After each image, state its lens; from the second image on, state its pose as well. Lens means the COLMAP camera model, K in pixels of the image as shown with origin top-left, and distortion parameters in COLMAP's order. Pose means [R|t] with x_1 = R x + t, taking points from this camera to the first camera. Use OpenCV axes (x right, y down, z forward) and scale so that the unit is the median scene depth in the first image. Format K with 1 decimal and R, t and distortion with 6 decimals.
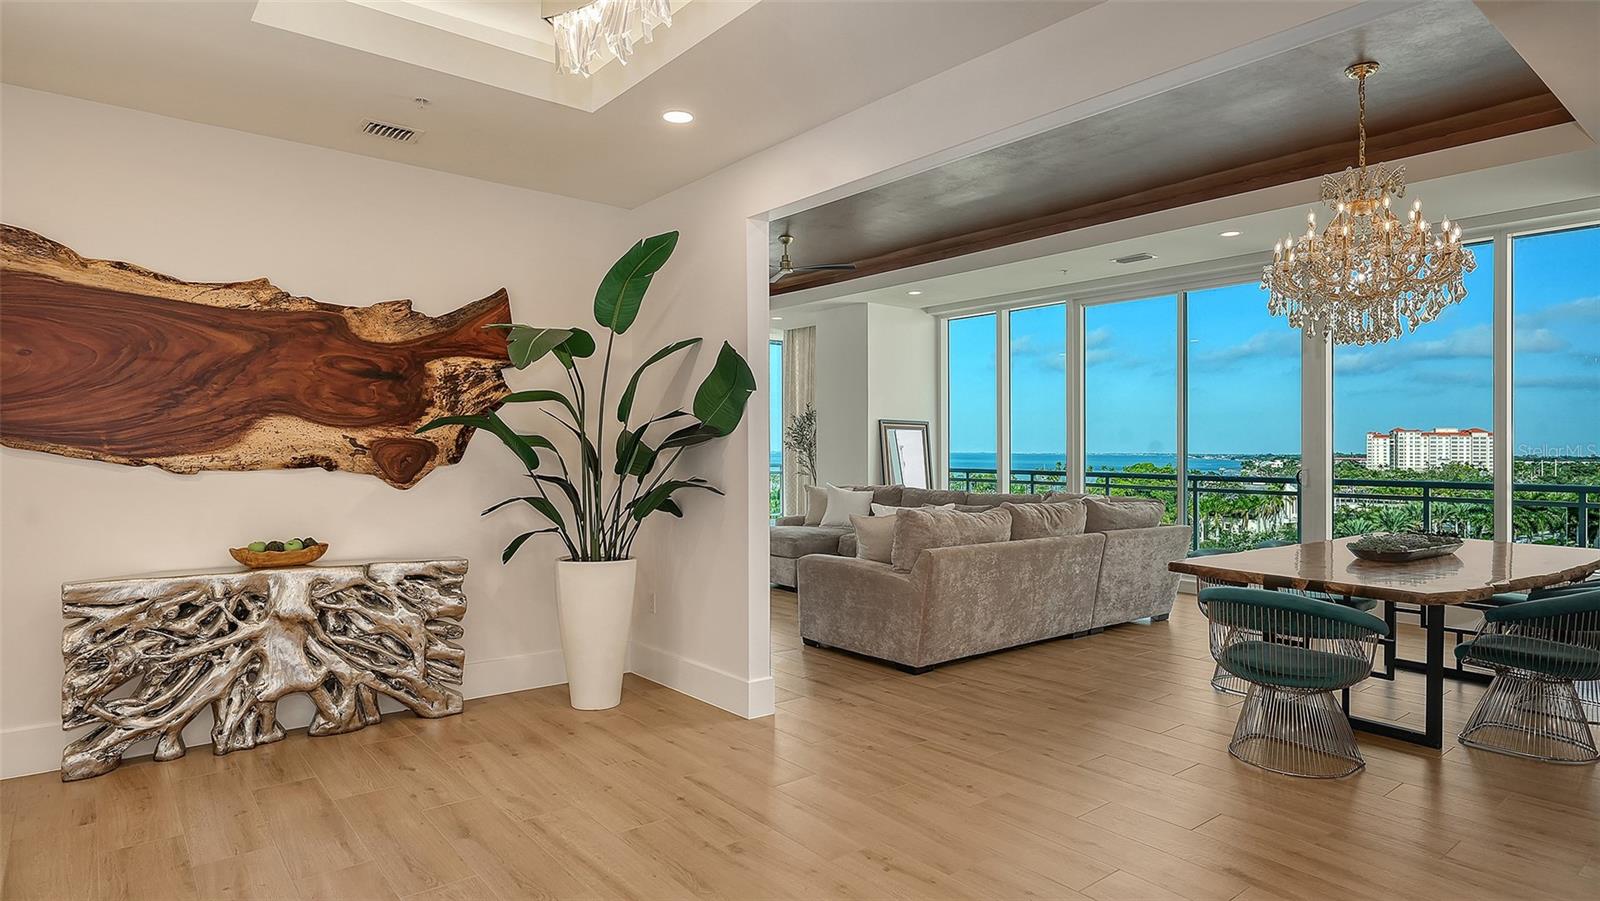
lens RADIAL K [[866.2, 0, 781.4], [0, 866.2, 418.8], [0, 0, 1]] dist [0.000877, 0.000212]
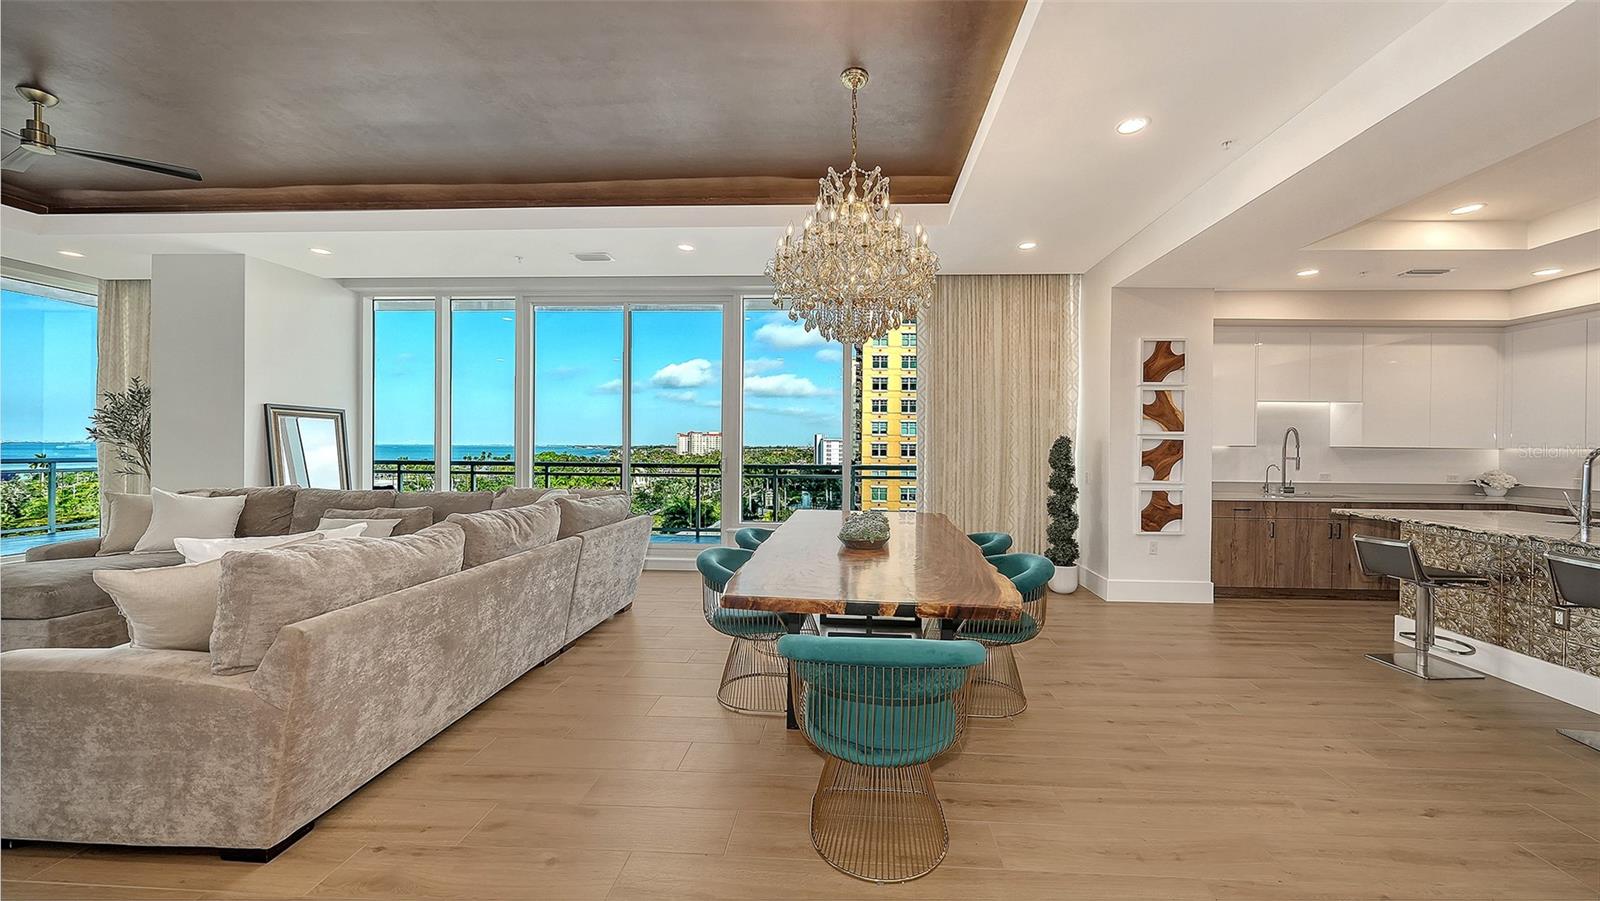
lens RADIAL K [[572.5, 0, 823.2], [0, 572.5, 454.3], [0, 0, 1]] dist [-0.006077, 0.000690]
pose [[0.663461, -0.011428, 0.748124, 0.109712], [-0.030448, 0.998643, 0.042257, 0.017433], [-0.747591, -0.050815, 0.662212, 0.468339]]
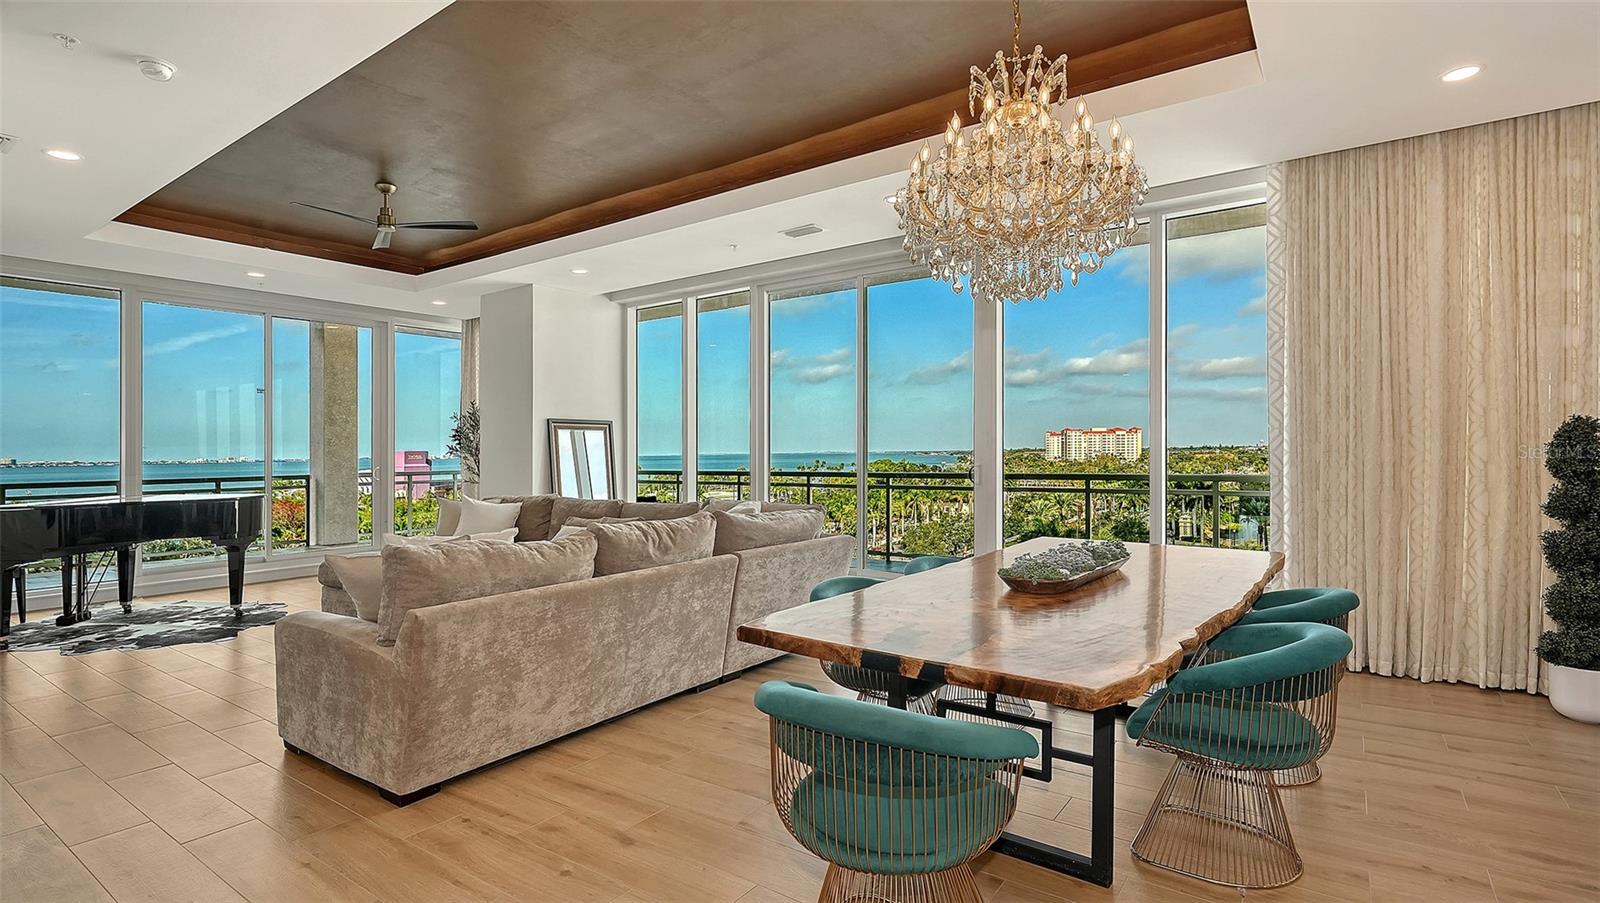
lens RADIAL K [[766.1, 0, 787.5], [0, 766.1, 450.5], [0, 0, 1]] dist [0.001068, 0.000355]
pose [[0.964060, -0.018691, 0.265026, 0.254018], [0.009853, 0.999351, 0.034640, 0.015256], [-0.265502, -0.030783, 0.963619, 0.347587]]
